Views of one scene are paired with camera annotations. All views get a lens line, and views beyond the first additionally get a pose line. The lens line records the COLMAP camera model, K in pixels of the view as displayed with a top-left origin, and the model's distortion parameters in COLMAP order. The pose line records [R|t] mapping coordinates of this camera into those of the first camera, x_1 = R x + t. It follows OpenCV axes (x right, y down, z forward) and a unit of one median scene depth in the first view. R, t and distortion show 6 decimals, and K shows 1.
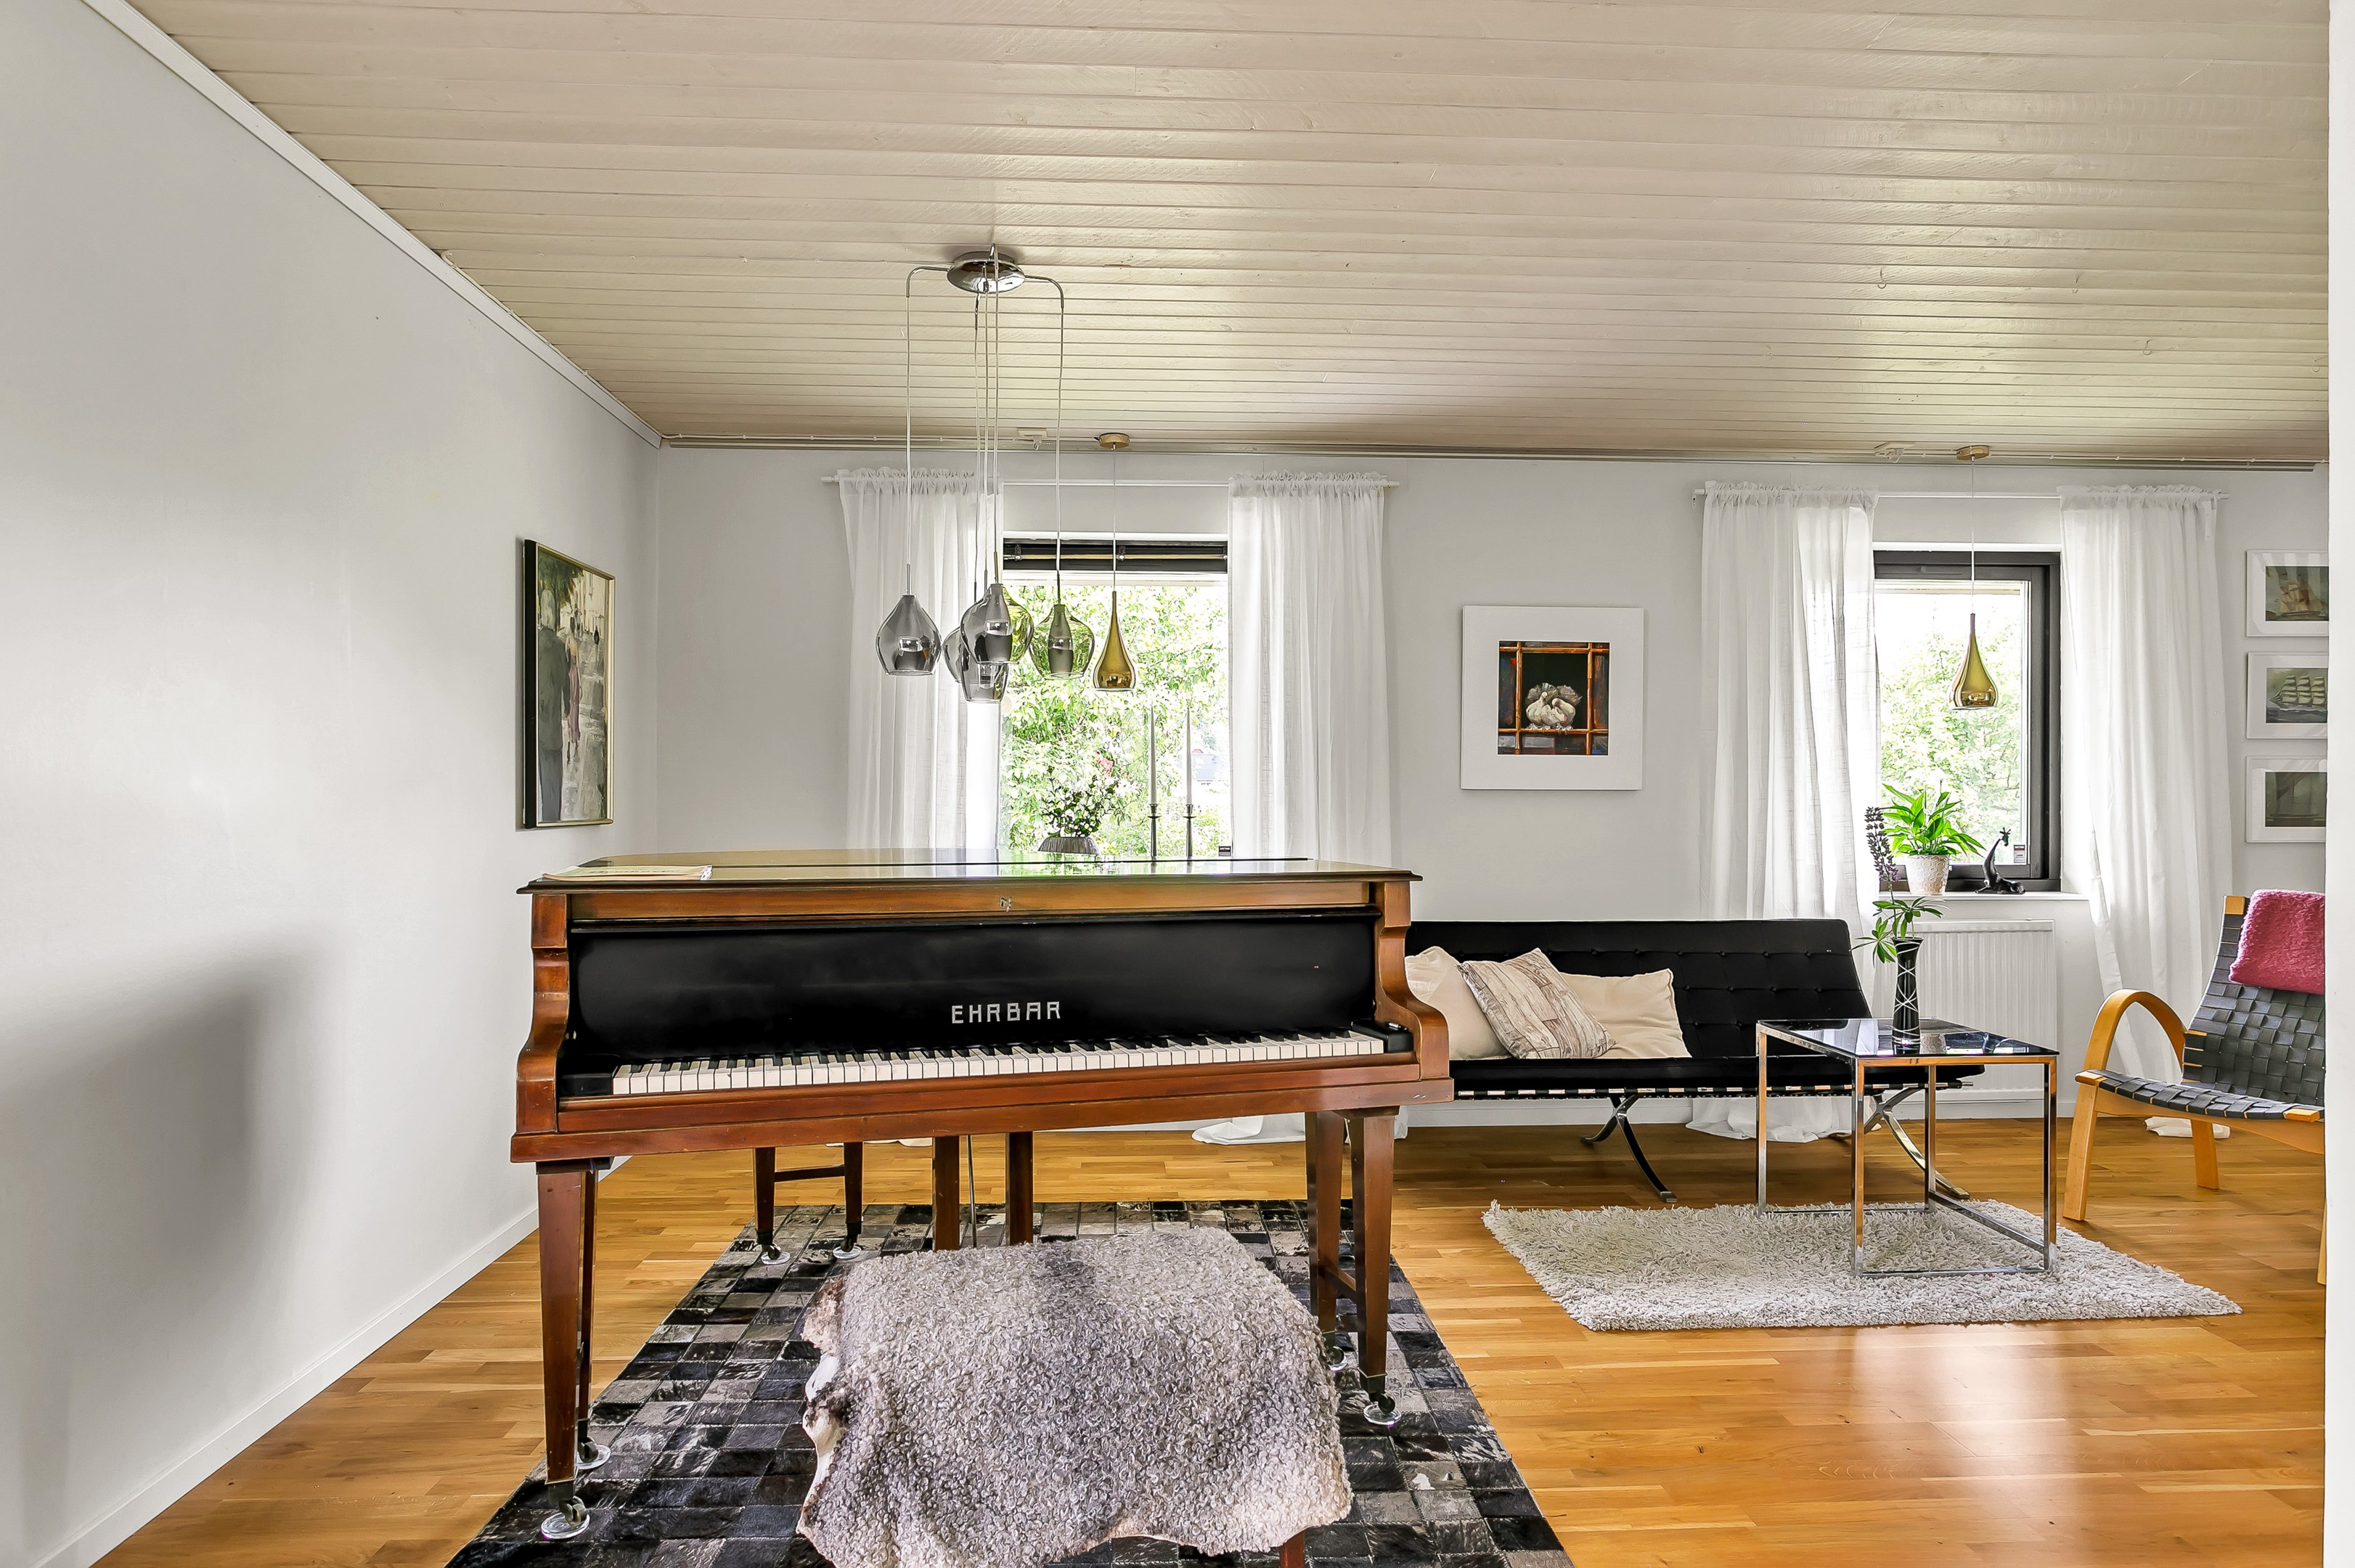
lens RADIAL K [[1371.2, 0, 1192.8], [0, 1371.2, 803.4], [0, 0, 1]] dist [-0.009164, 0.003986]
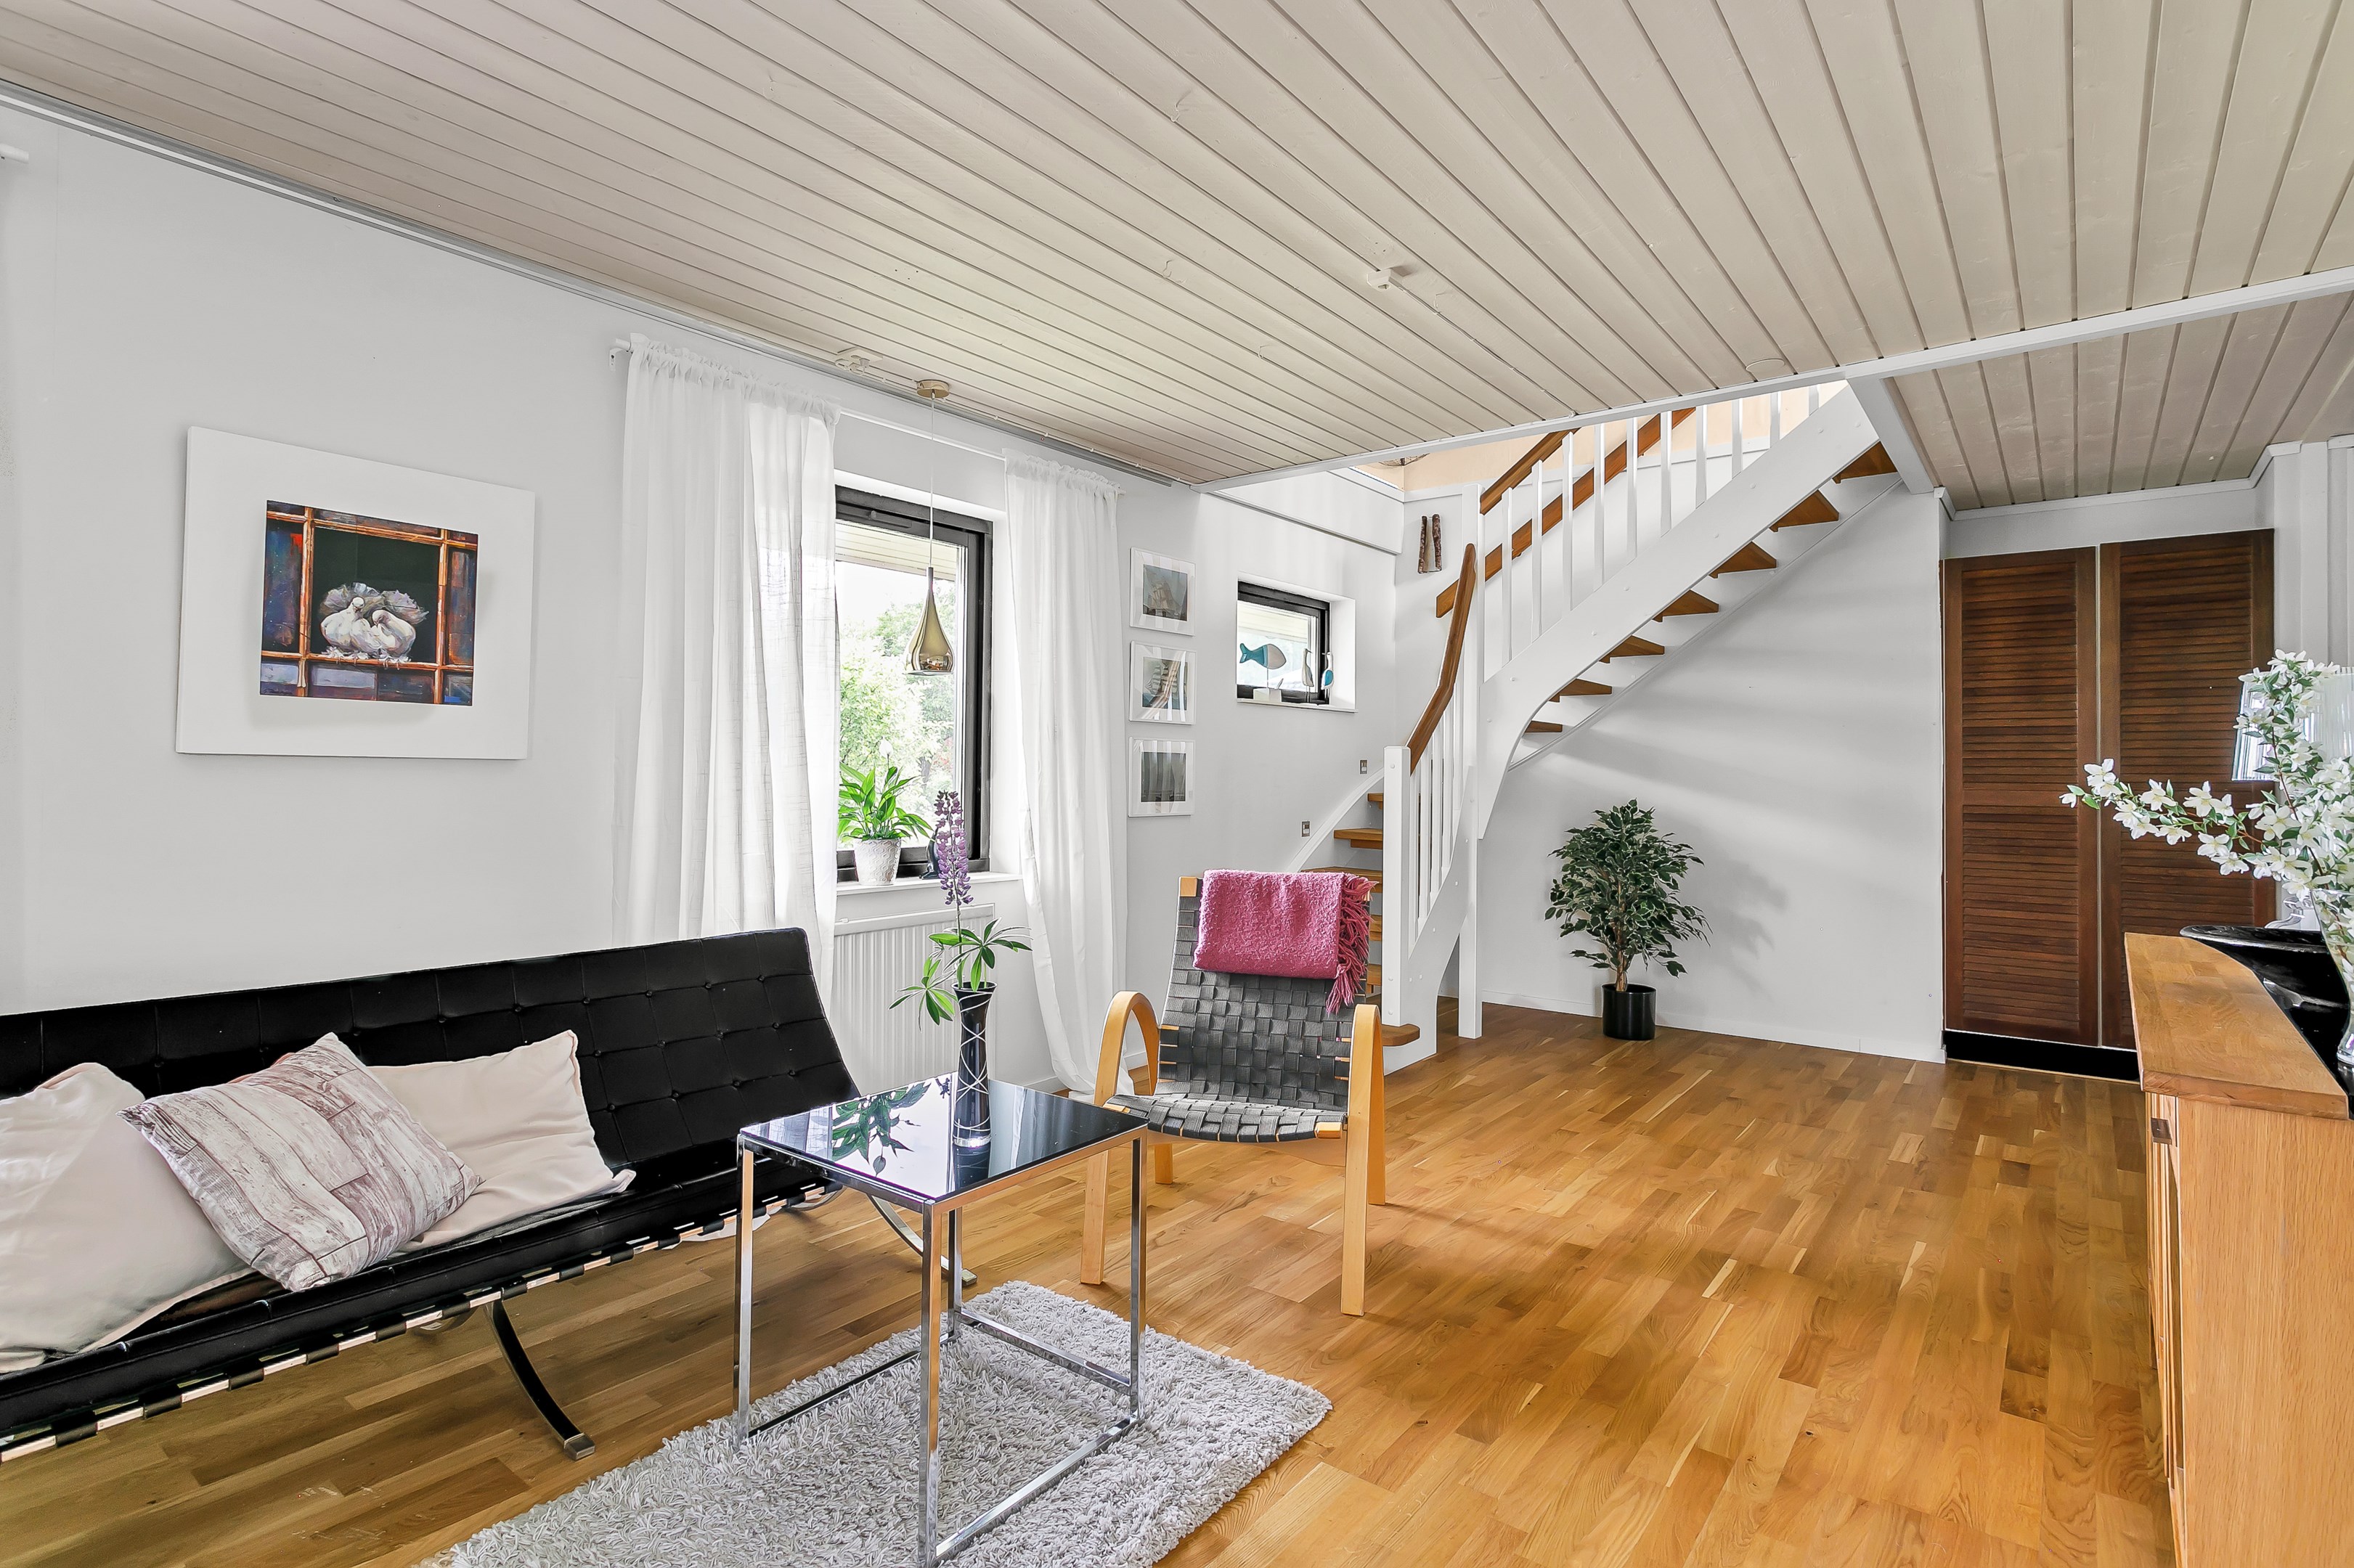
lens RADIAL K [[1148.4, 0, 1169.5], [0, 1148.4, 754.3], [0, 0, 1]] dist [-0.002540, 0.001875]
pose [[0.658760, 0.018967, 0.752114, 0.111500], [-0.007096, 0.999794, -0.018997, -0.004070], [-0.752320, 0.007177, 0.658759, 0.391107]]
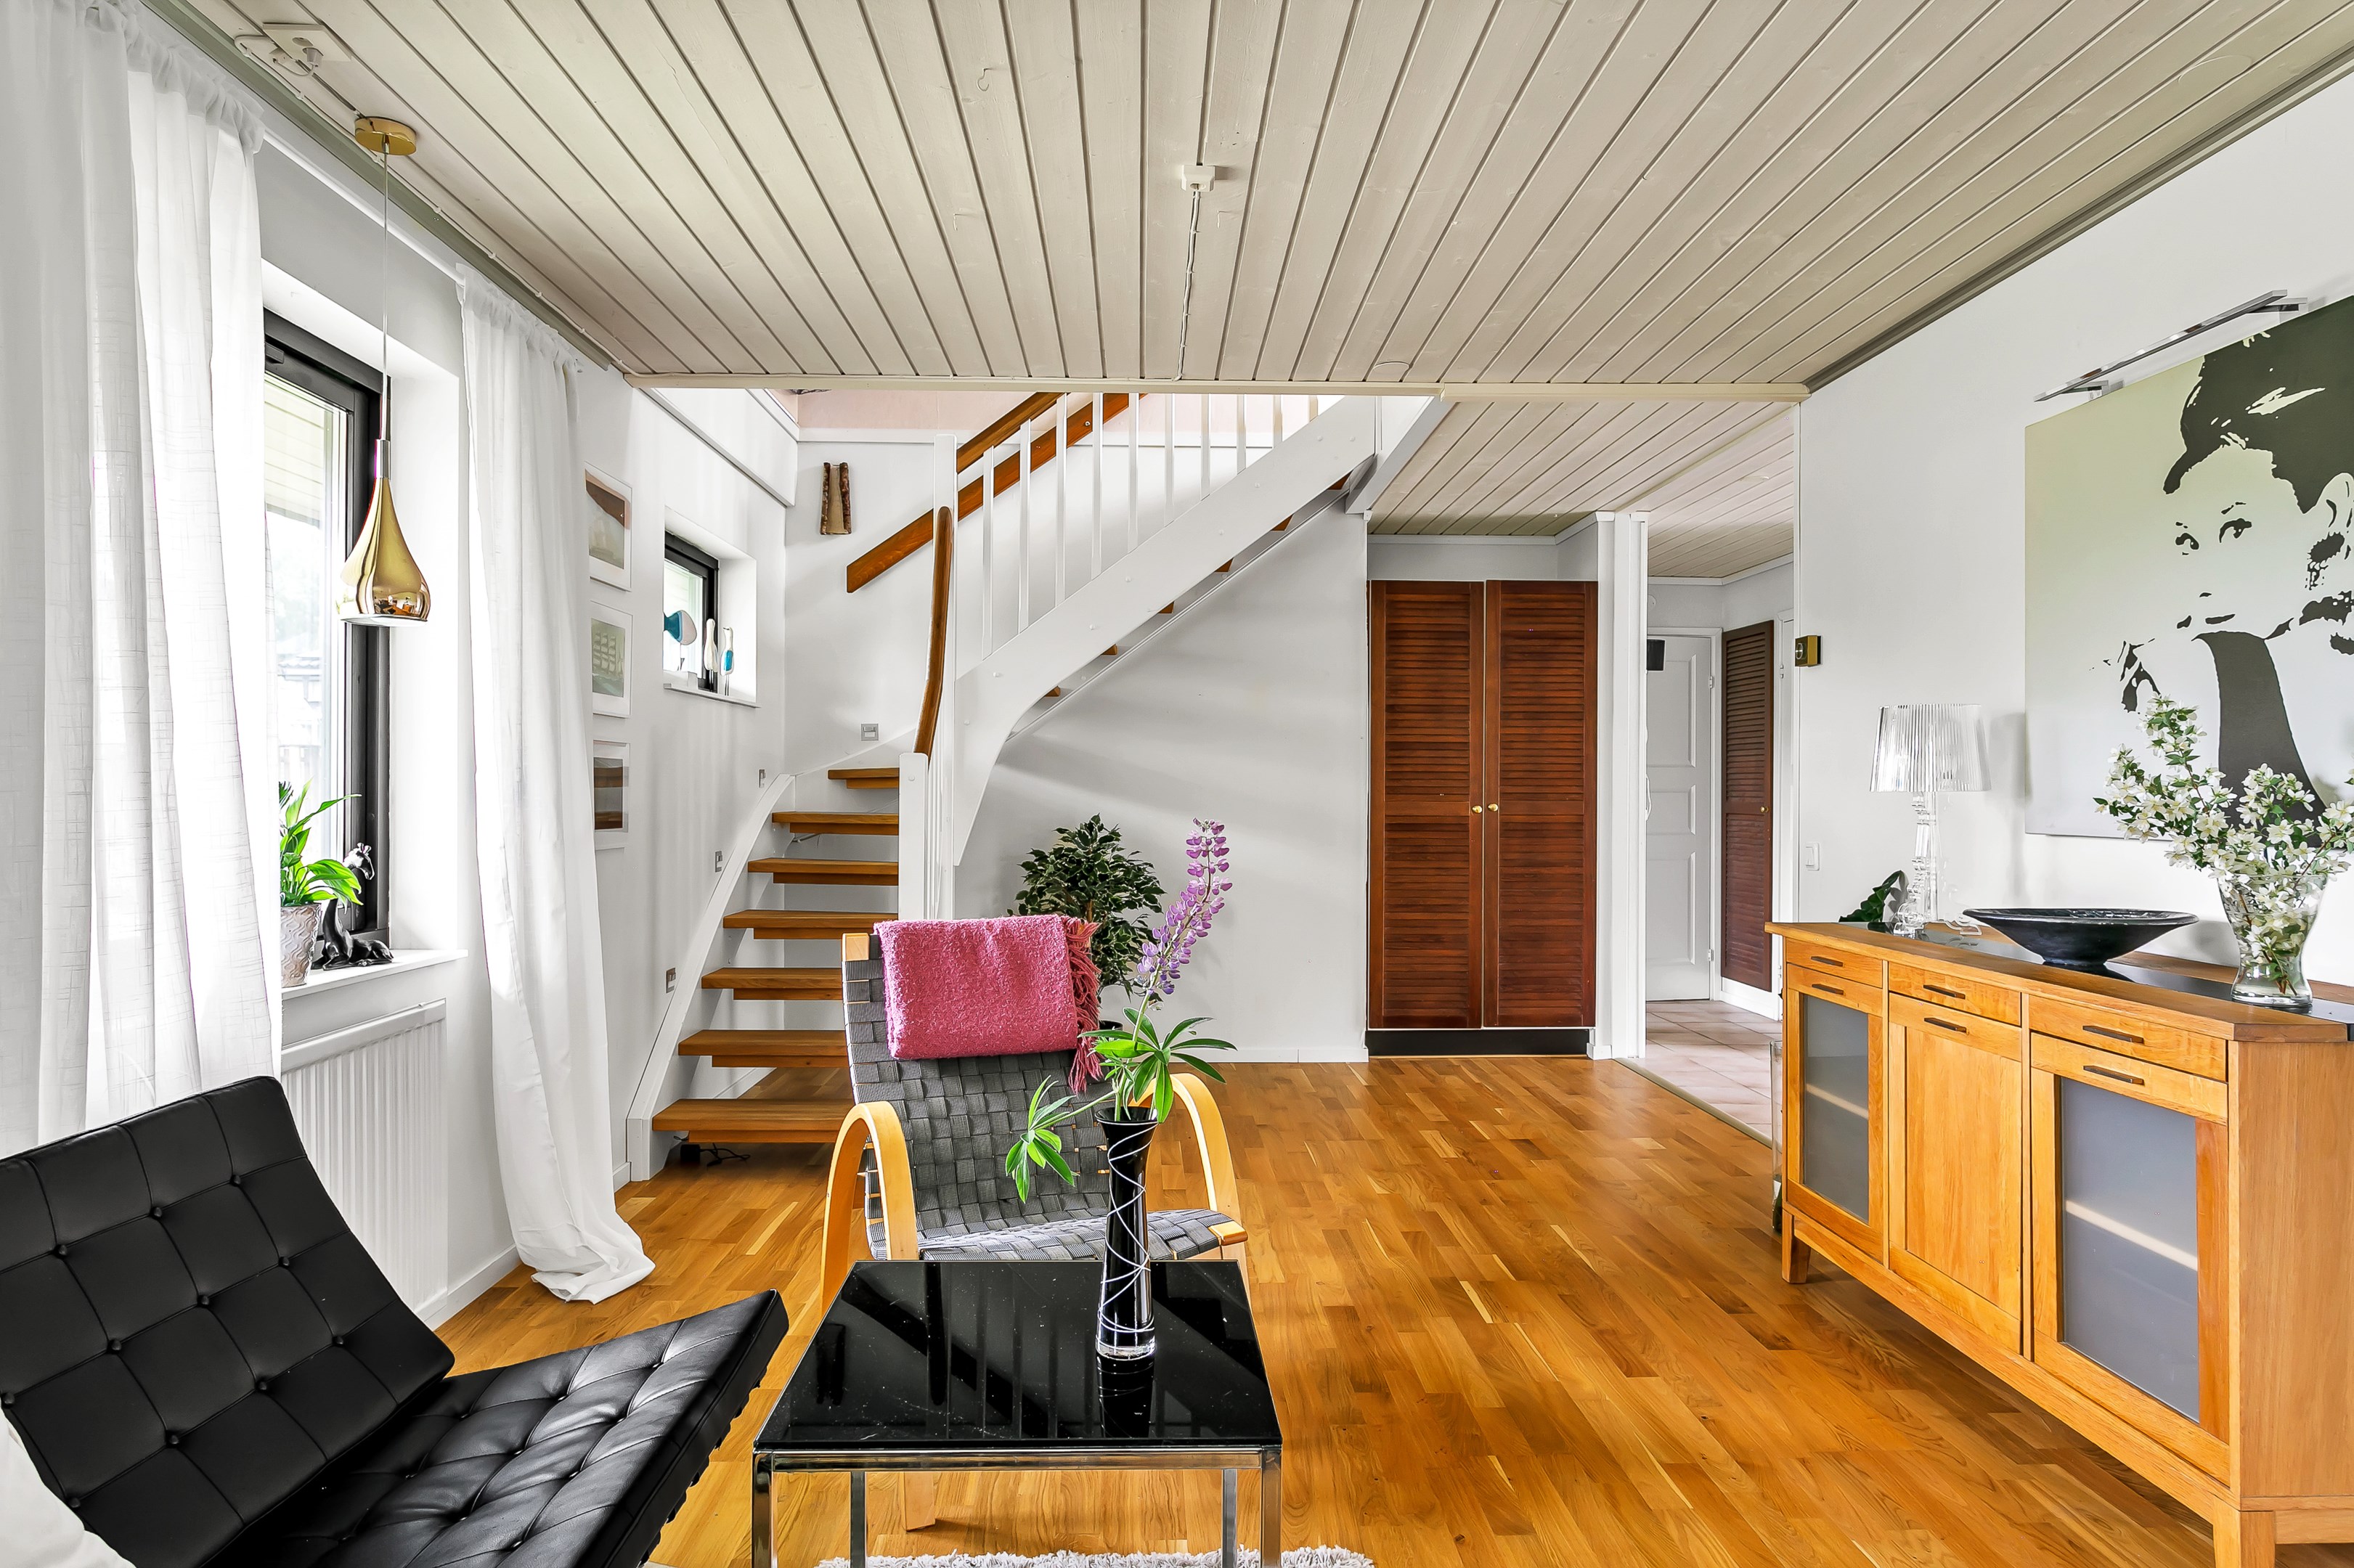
lens RADIAL K [[1370.5, 0, 1169.3], [0, 1370.5, 788.8], [0, 0, 1]] dist [-0.009164, 0.003986]
pose [[0.031433, 0.002934, 0.999502, 0.055337], [-0.001370, 0.999995, -0.002892, -0.004379], [-0.999505, -0.001278, 0.031437, 0.684754]]
